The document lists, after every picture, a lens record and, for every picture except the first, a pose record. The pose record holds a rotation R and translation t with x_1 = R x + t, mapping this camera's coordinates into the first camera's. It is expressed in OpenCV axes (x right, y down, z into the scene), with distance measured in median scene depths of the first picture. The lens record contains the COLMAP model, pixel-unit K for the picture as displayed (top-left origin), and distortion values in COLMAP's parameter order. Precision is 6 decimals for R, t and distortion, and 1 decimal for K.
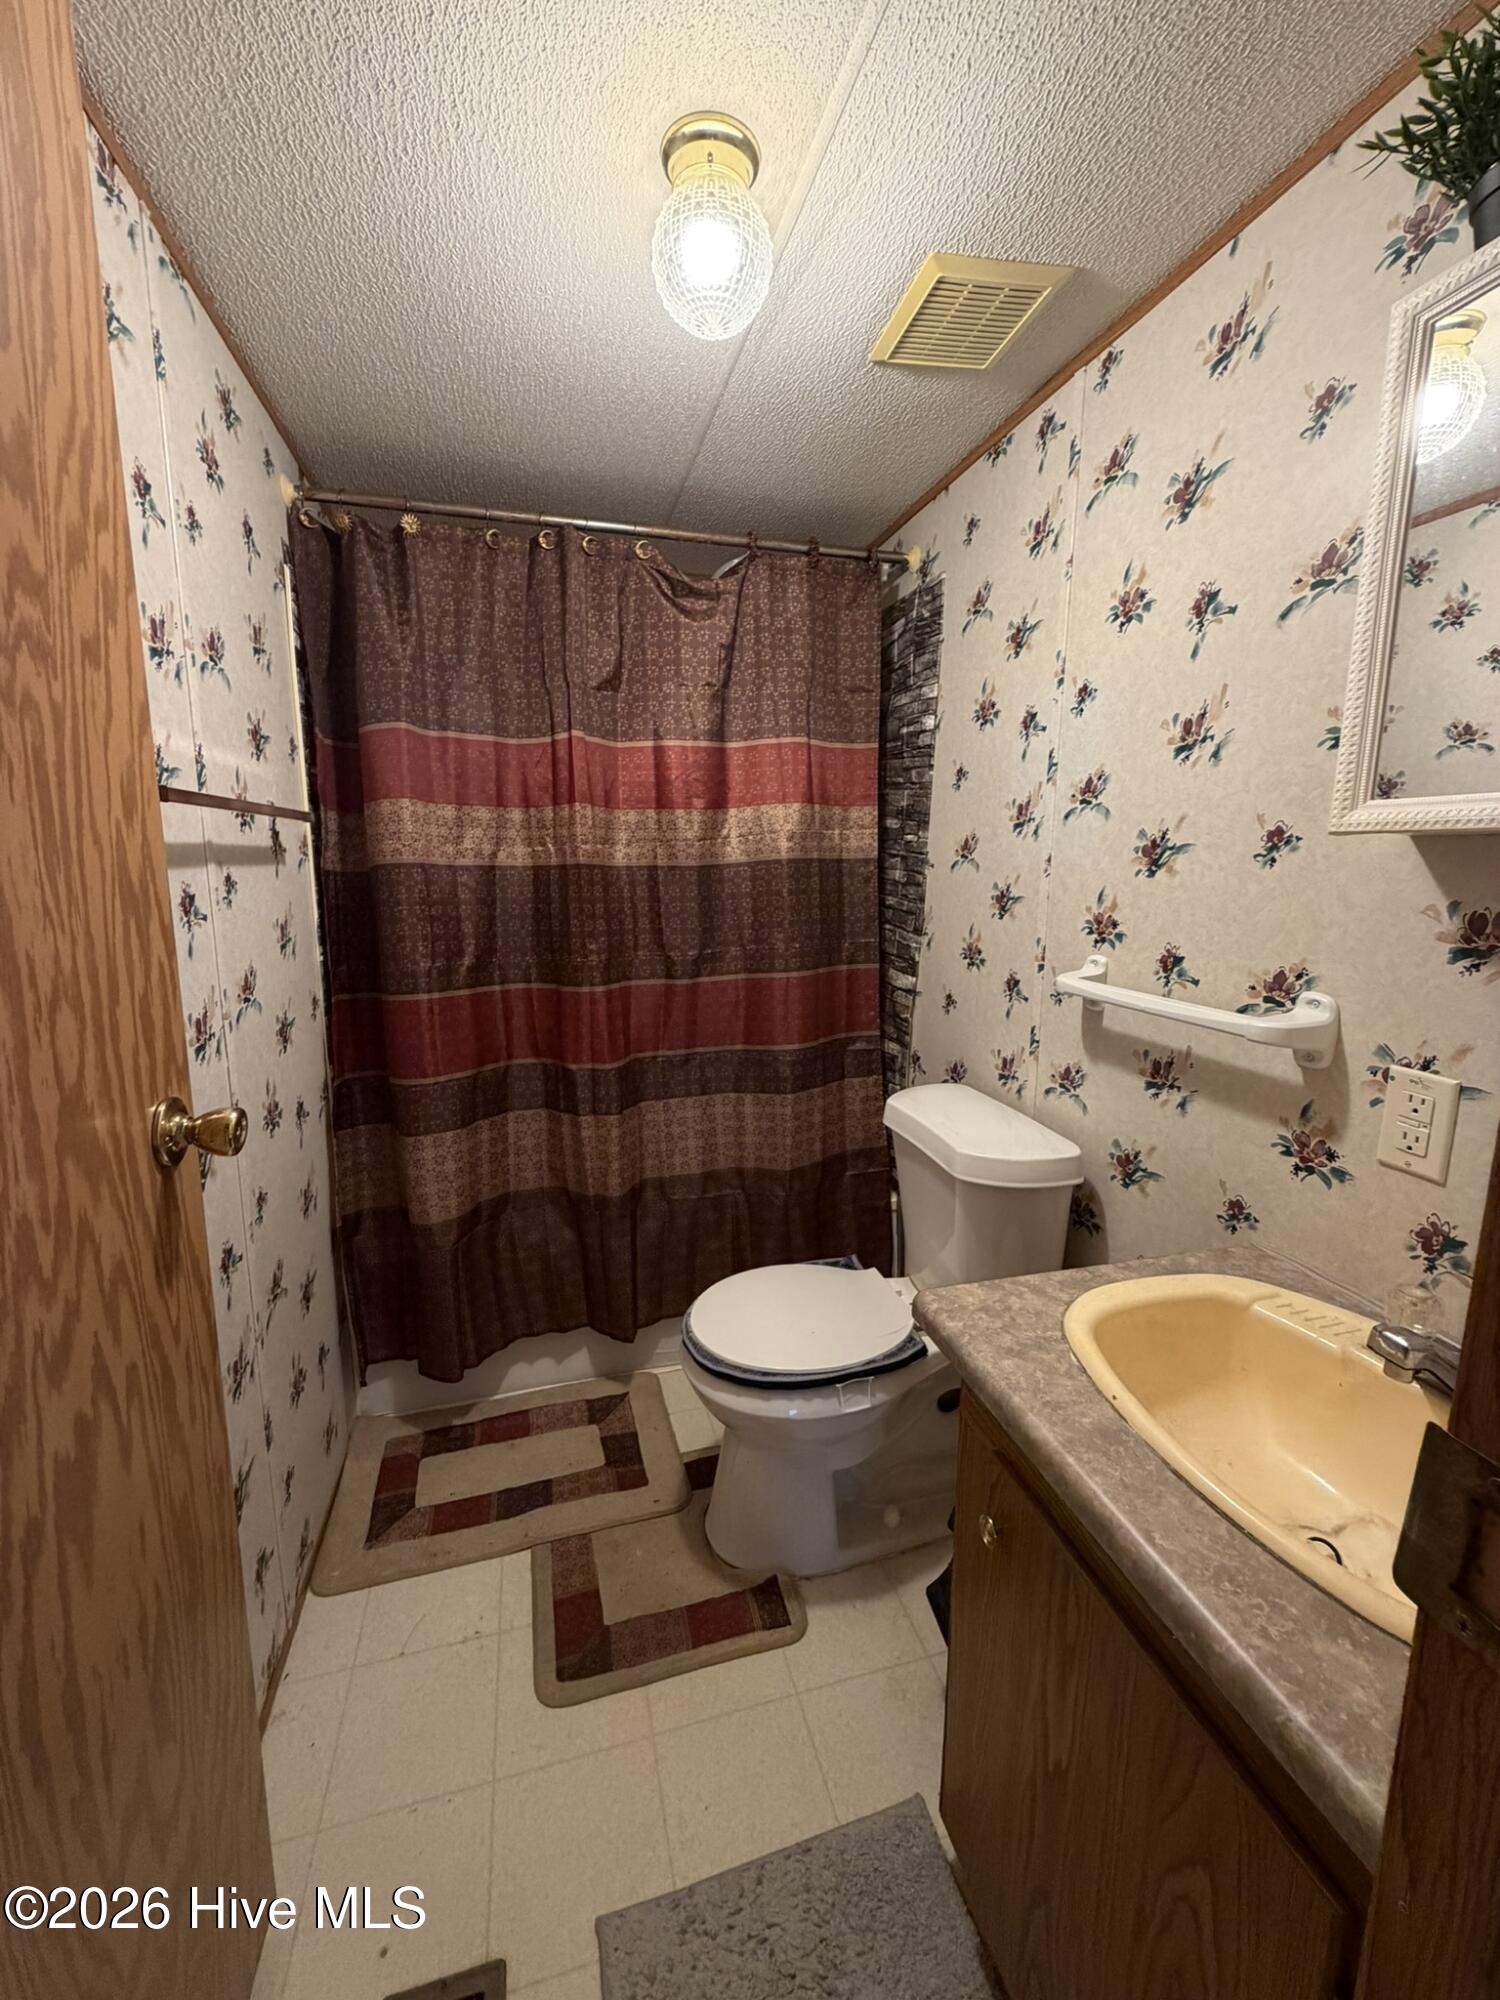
lens RADIAL K [[800.3, 0, 748.3], [0, 800.3, 992.2], [0, 0, 1]] dist [-0.000283, 0.000600]
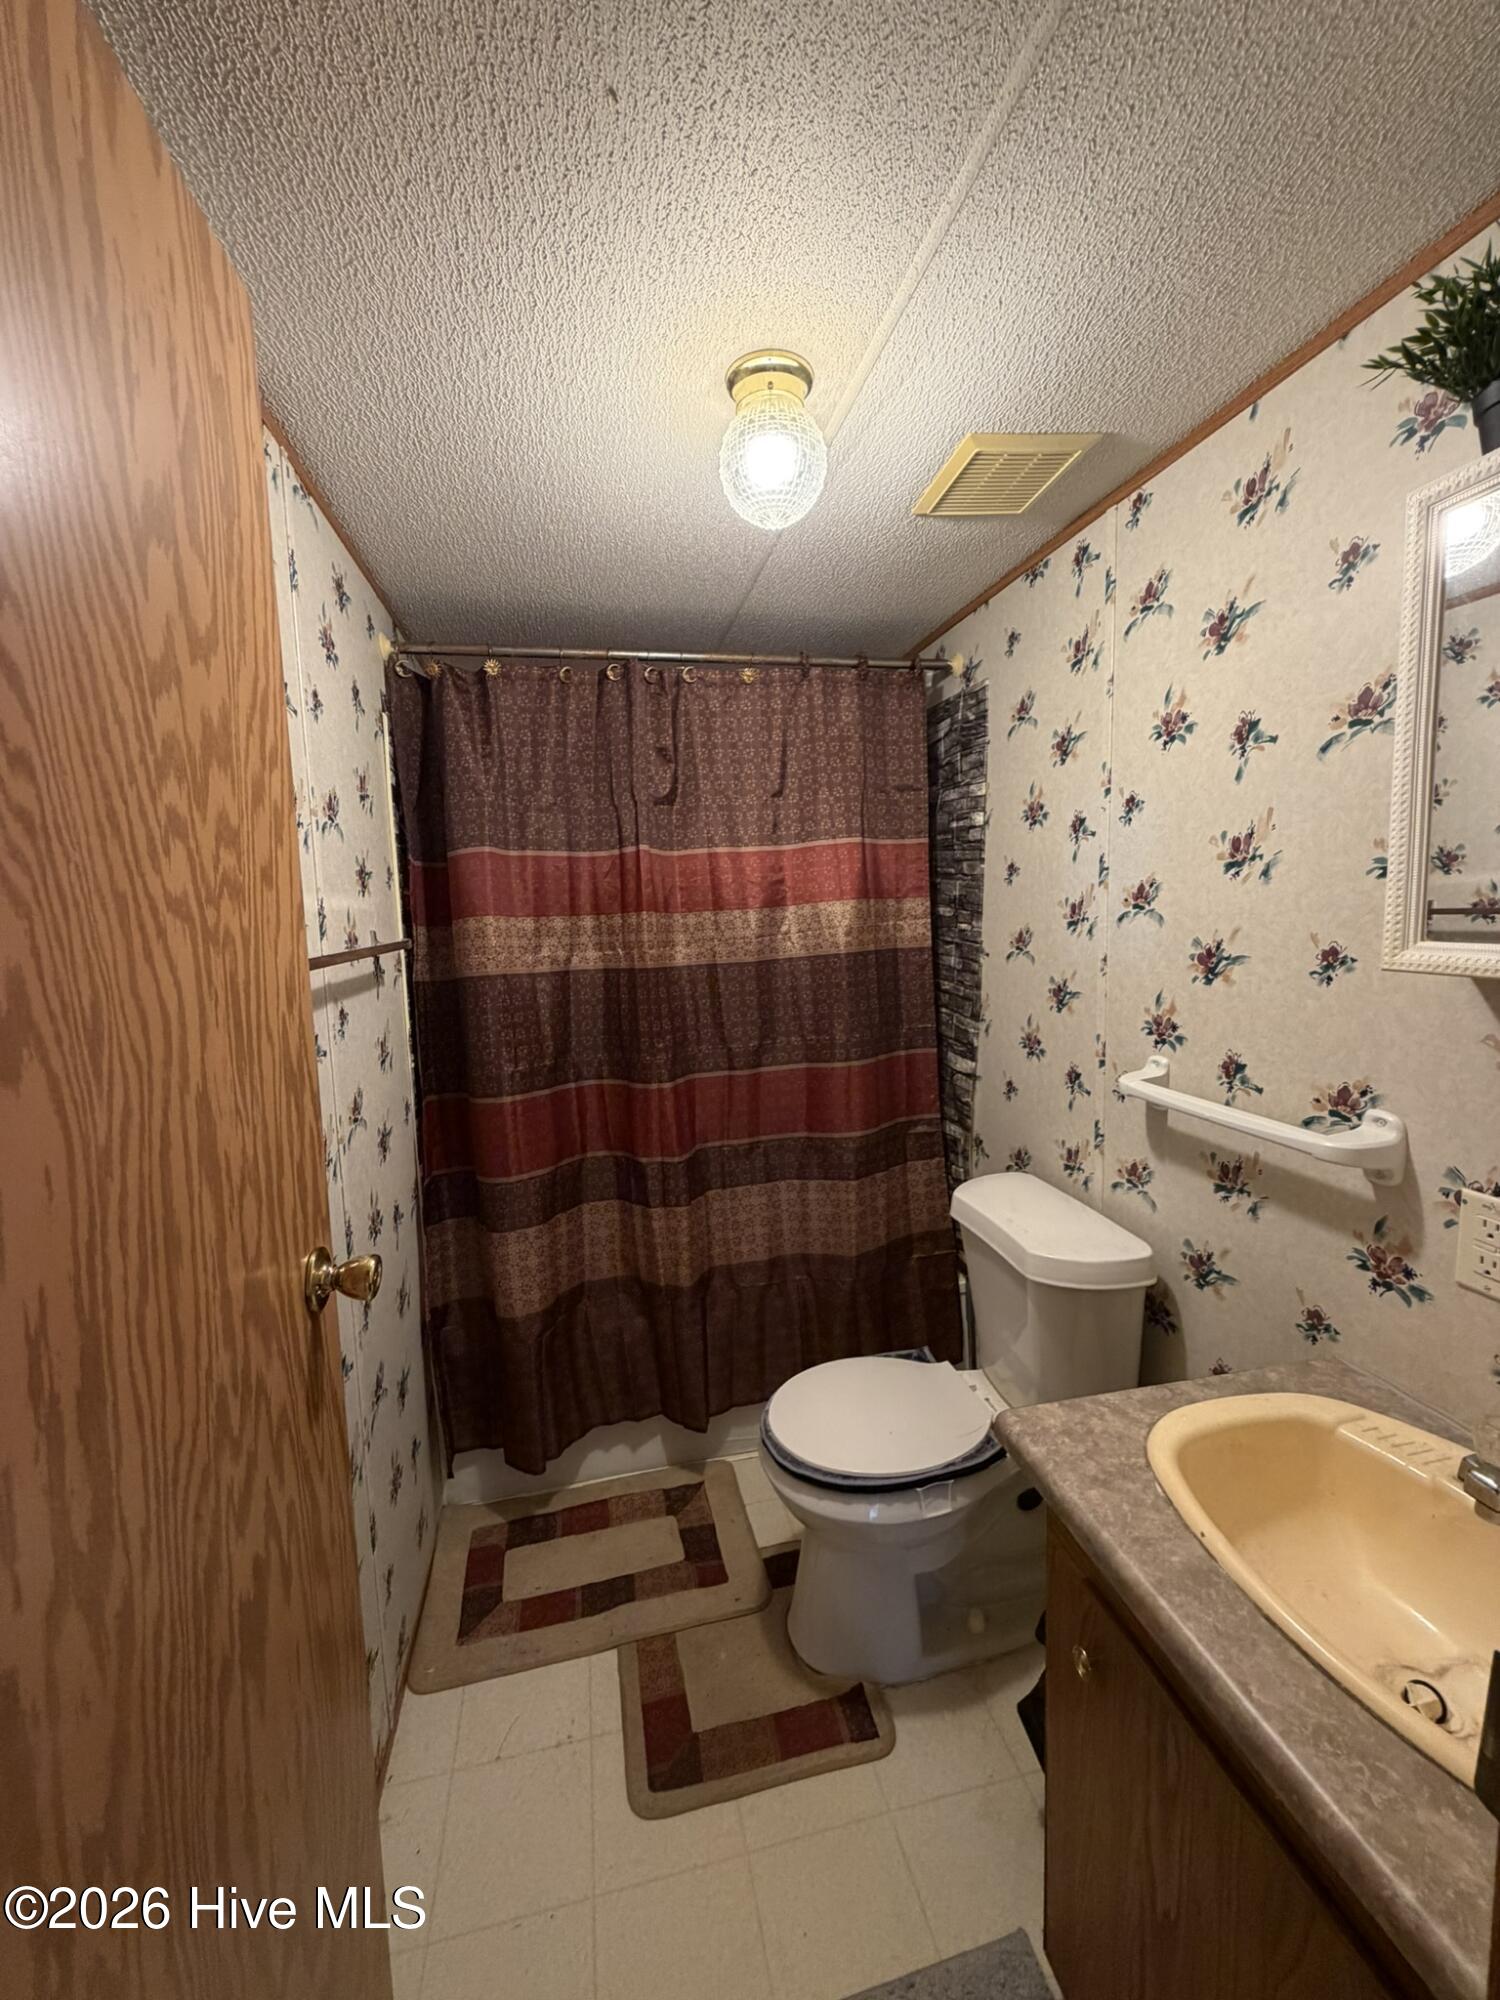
lens RADIAL K [[800.3, 0, 748.3], [0, 800.3, 992.2], [0, 0, 1]] dist [-0.000283, 0.000600]
pose [[0.997925, -0.028514, -0.057736, -0.026762], [0.025133, 0.997974, -0.058452, -0.083829], [0.059286, 0.056880, 0.996619, -0.058001]]
